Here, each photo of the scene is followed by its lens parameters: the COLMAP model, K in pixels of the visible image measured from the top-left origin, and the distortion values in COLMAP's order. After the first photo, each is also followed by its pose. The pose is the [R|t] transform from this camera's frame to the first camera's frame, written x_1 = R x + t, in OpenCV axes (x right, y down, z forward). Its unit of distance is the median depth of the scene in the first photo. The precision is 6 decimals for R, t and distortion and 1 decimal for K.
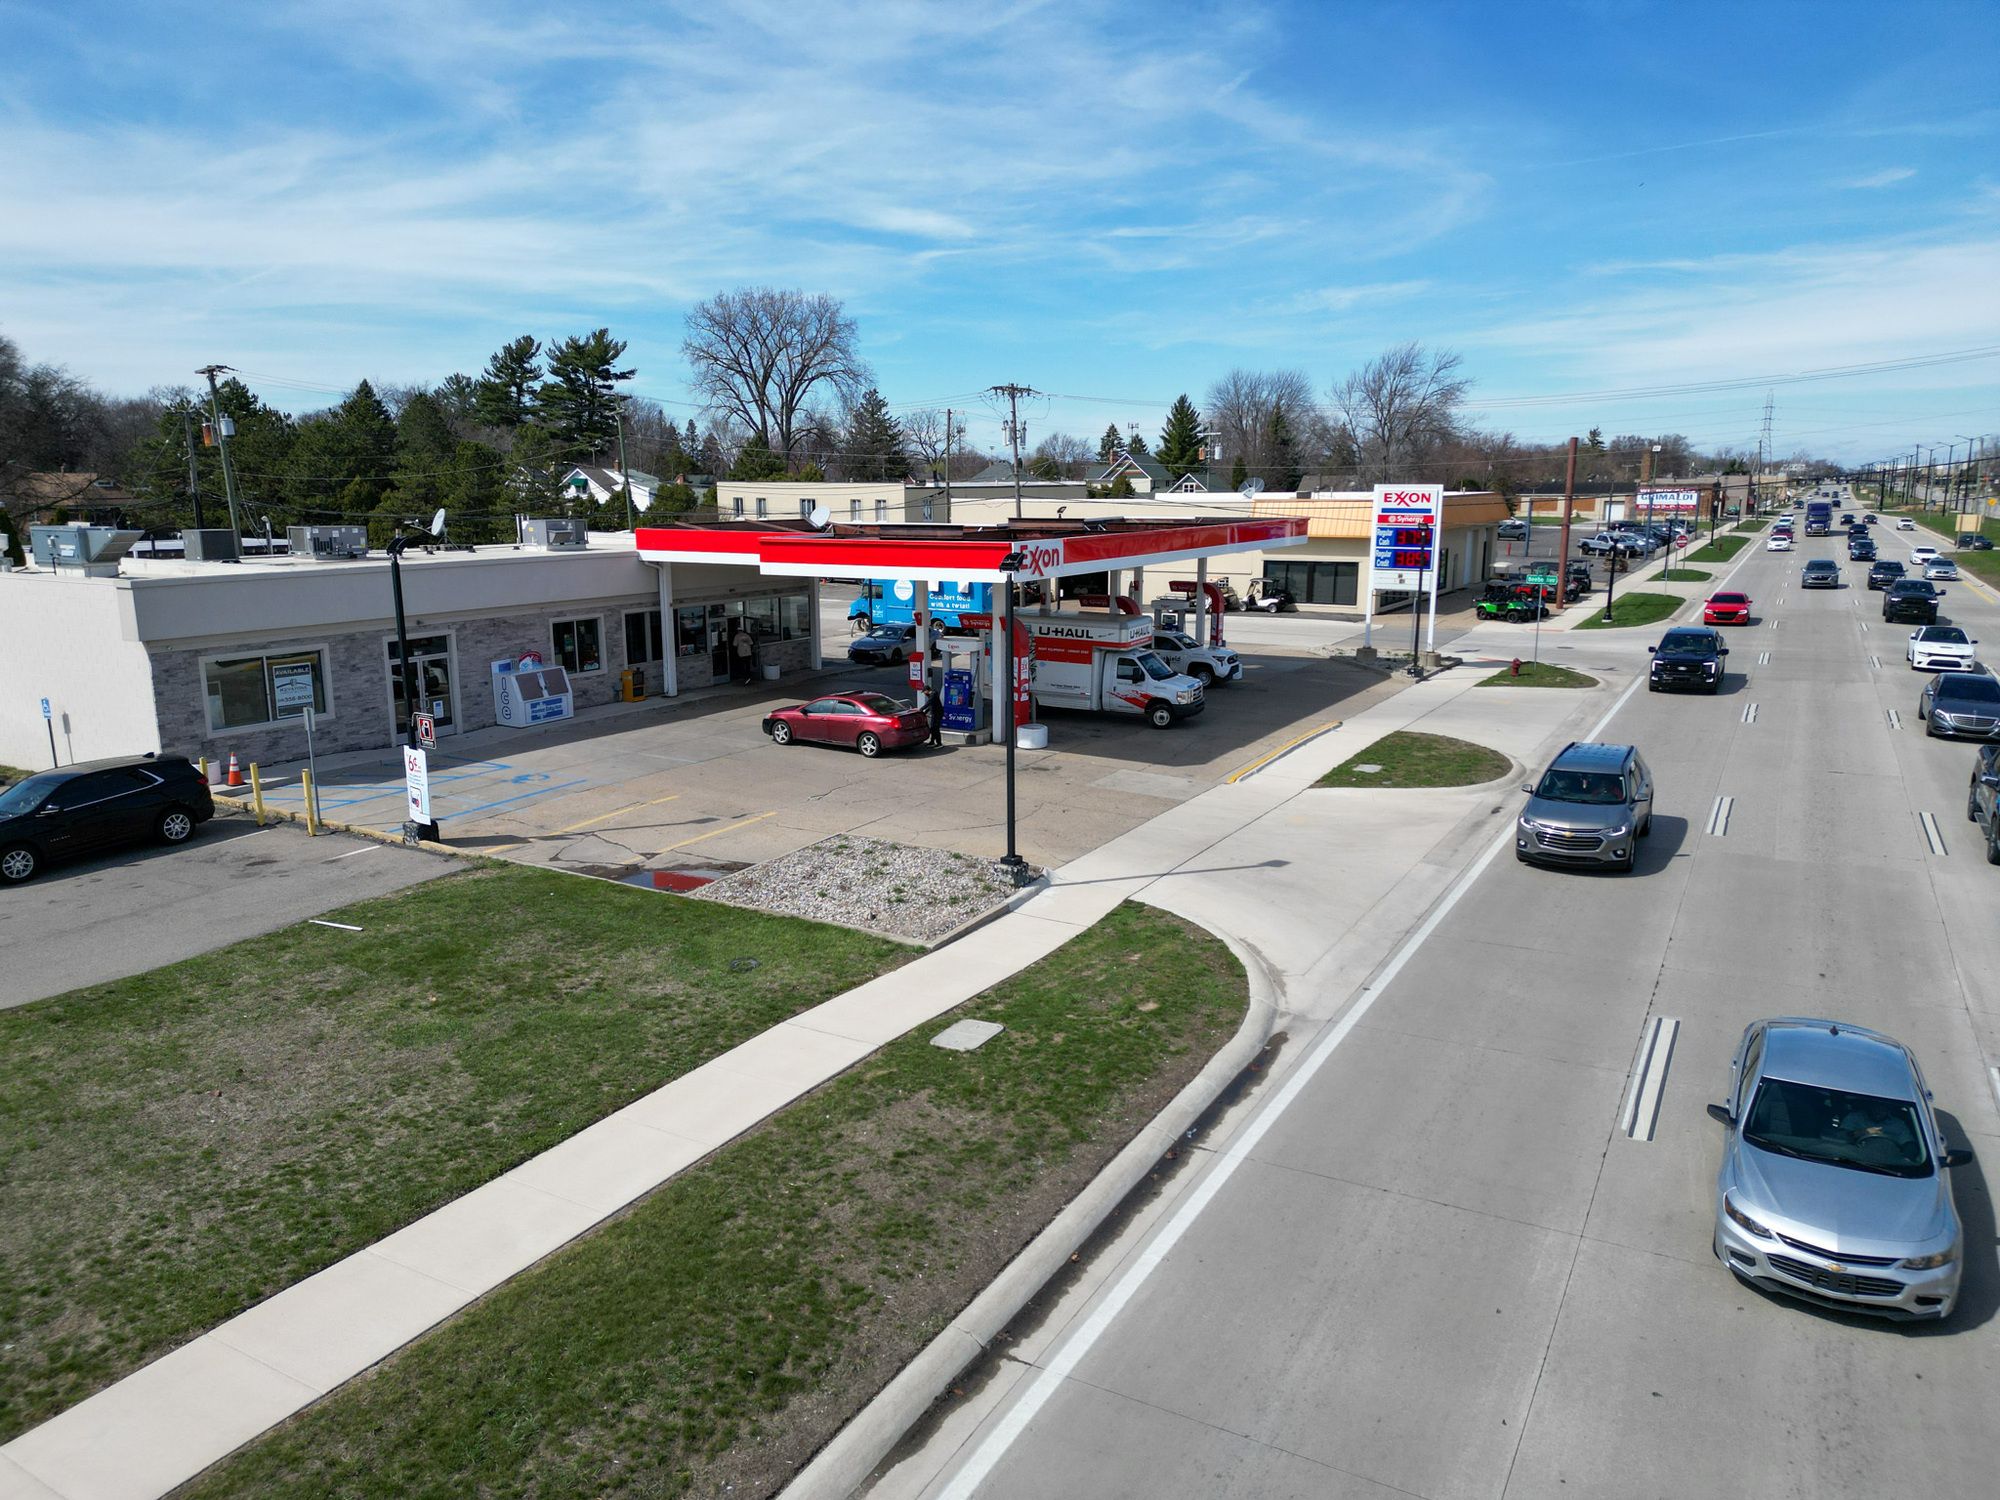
lens RADIAL K [[1383.6, 0, 1000.0], [0, 1383.6, 750.0], [0, 0, 1]] dist [0.117157, -0.181309]
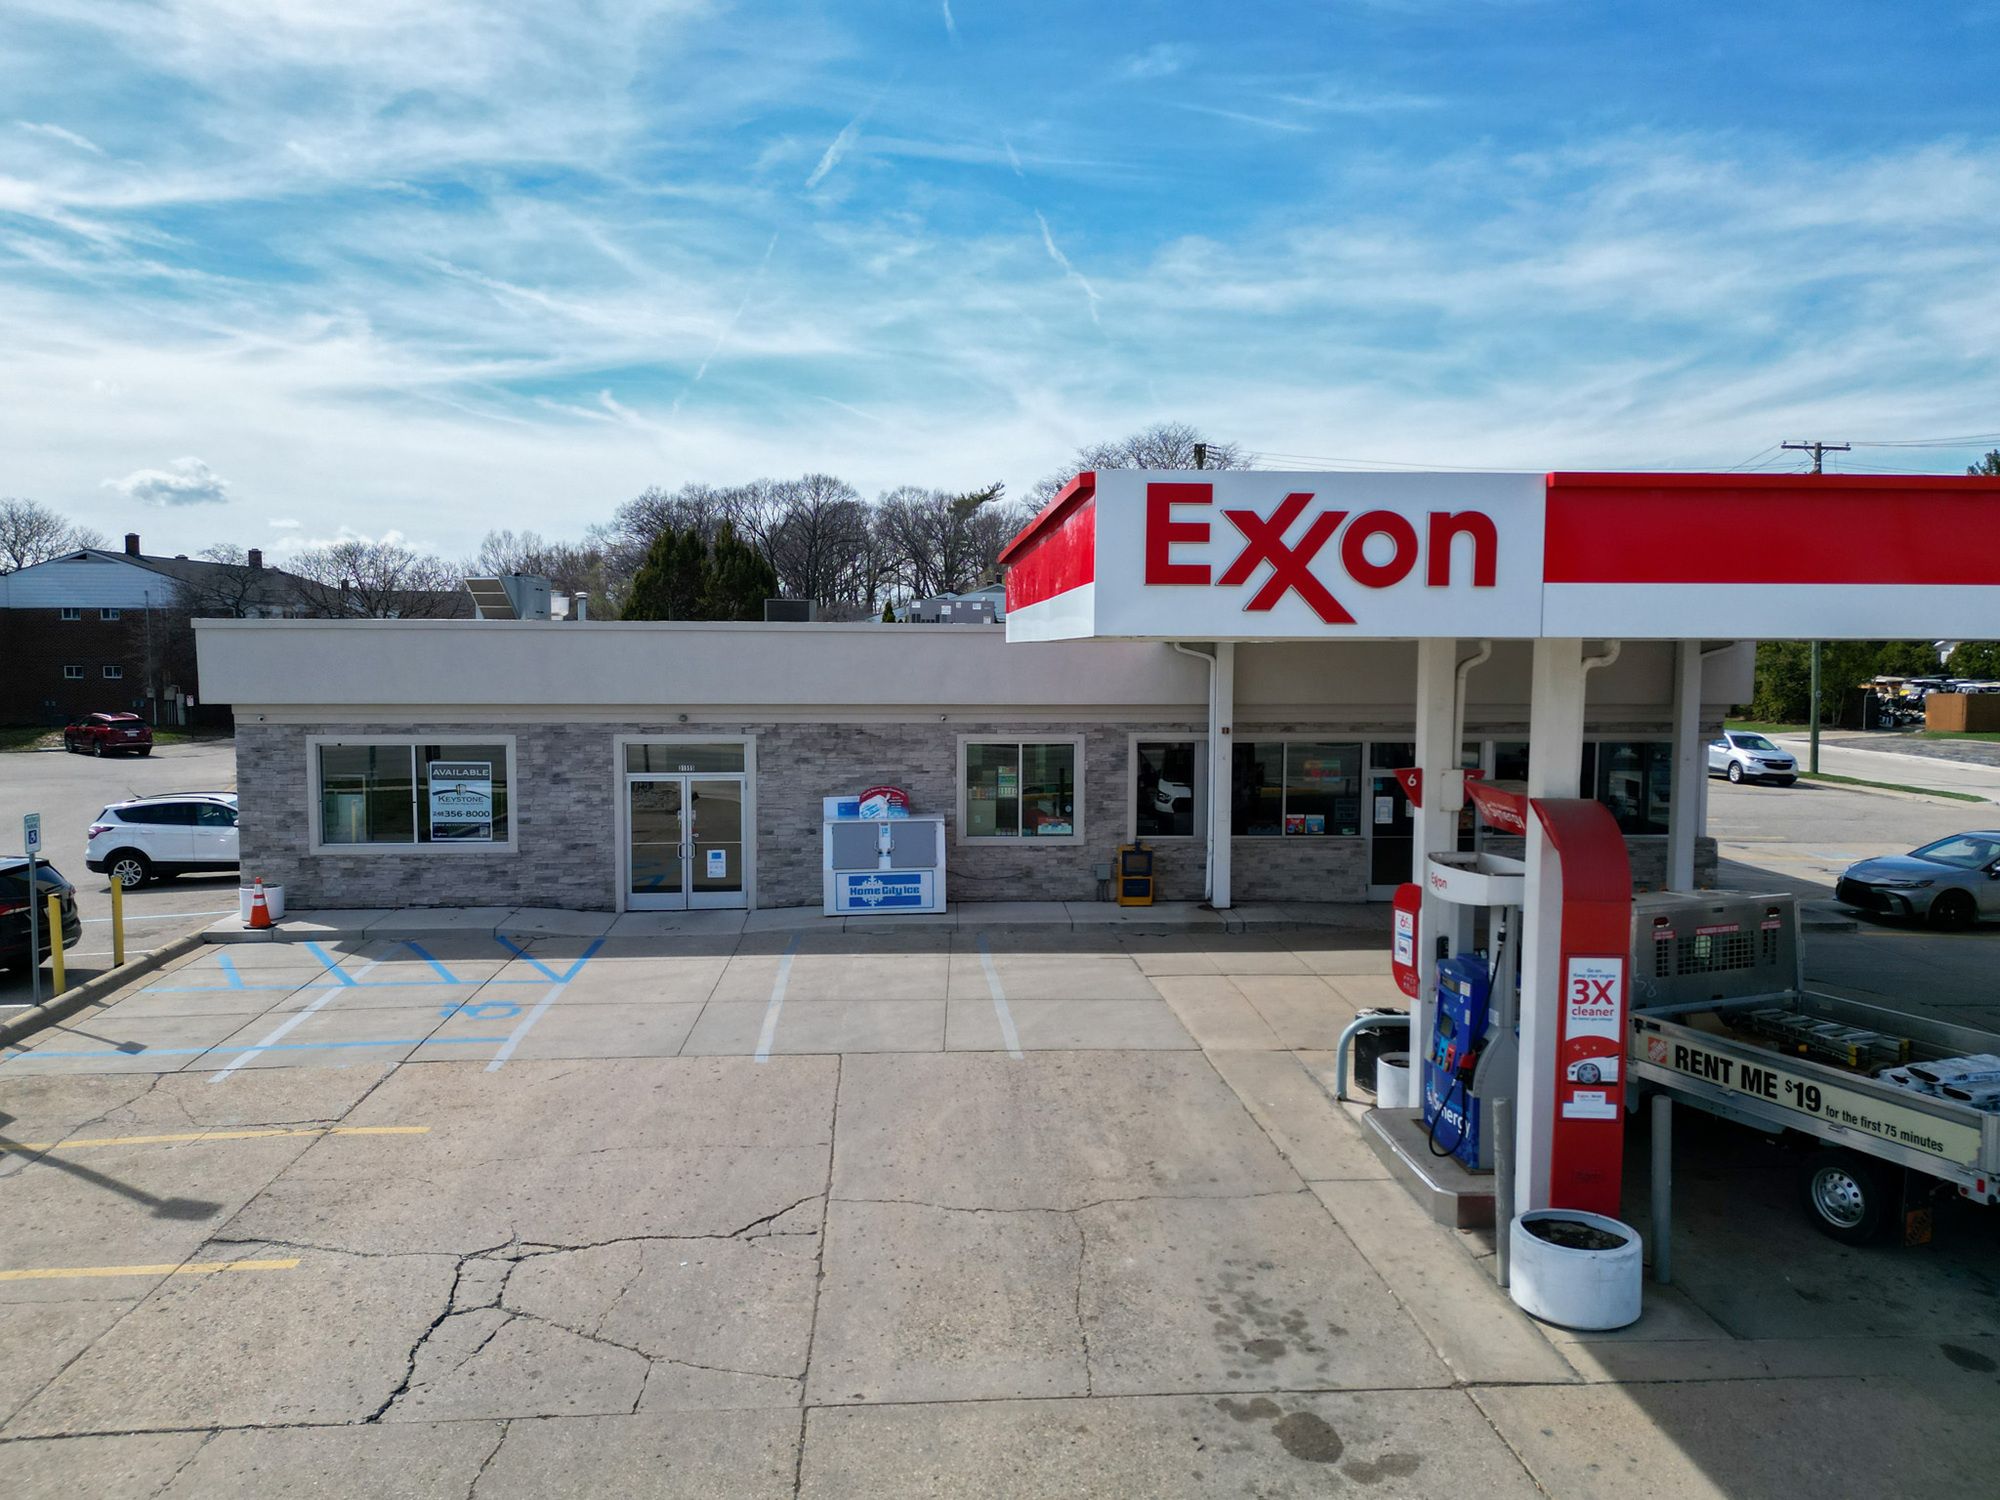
lens RADIAL K [[1437.9, 0, 1004.0], [0, 1437.9, 757.8], [0, 0, 1]] dist [0.136895, -0.186478]
pose [[0.553092, 0.072338, -0.829974, 0.170038], [-0.163538, 0.986268, -0.023021, -0.073235], [0.816911, 0.148465, 0.557327, 0.682600]]
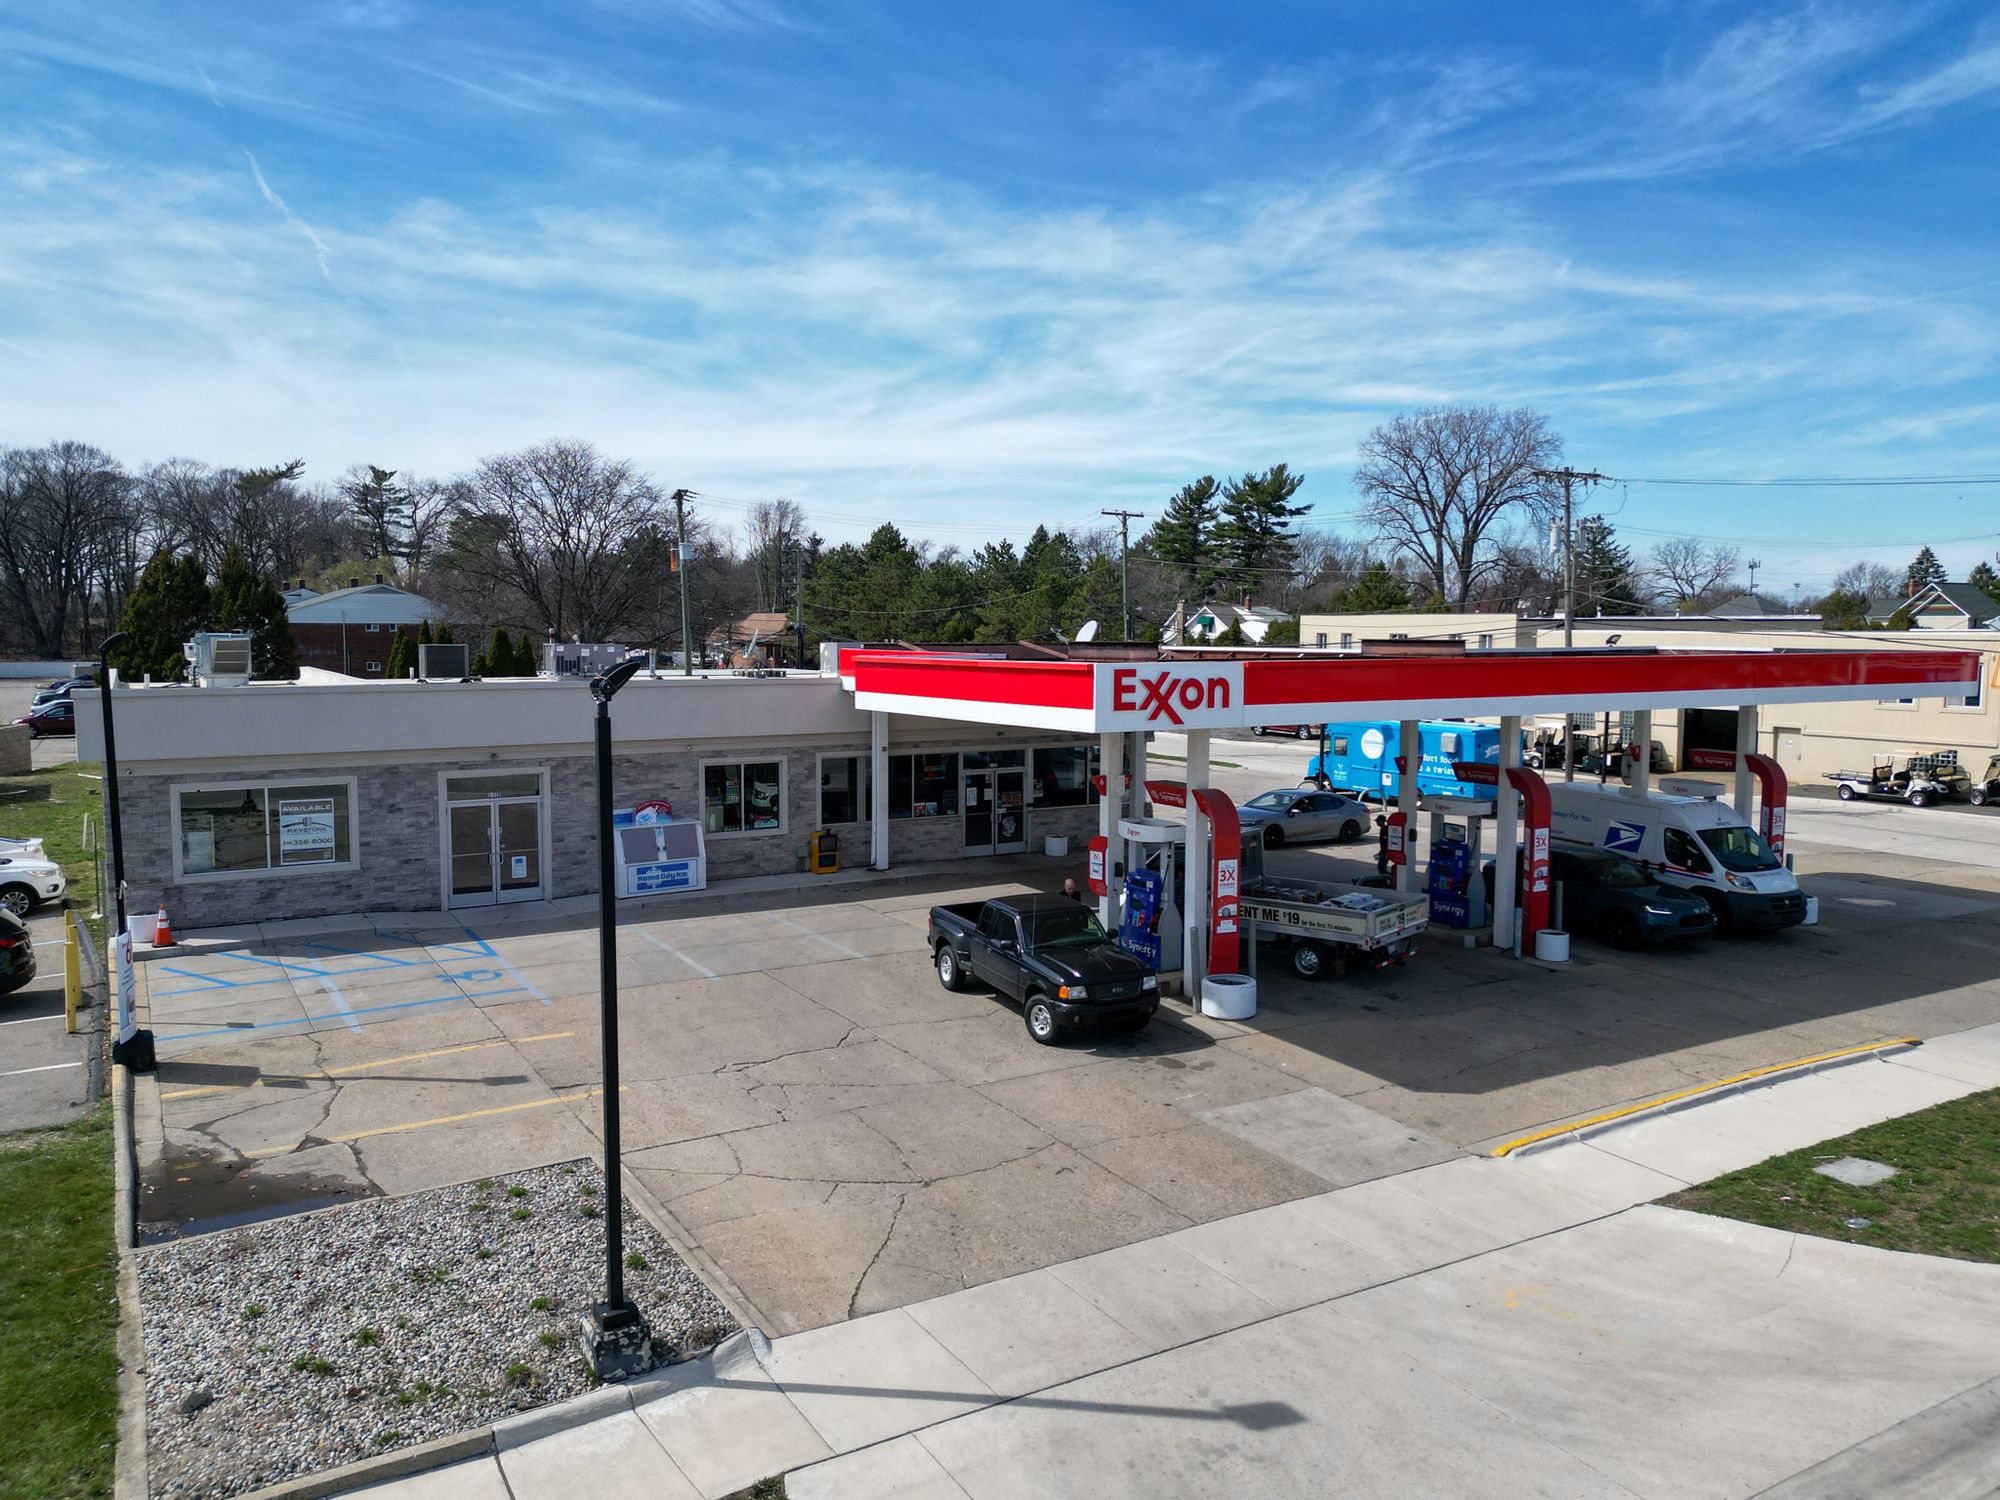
lens RADIAL K [[1451.8, 0, 1004.7], [0, 1451.8, 749.4], [0, 0, 1]] dist [0.088838, -0.105272]
pose [[0.873105, 0.045990, -0.485359, 0.215582], [-0.097598, 0.991876, -0.081583, -0.049284], [0.477664, 0.118600, 0.870500, 0.370477]]
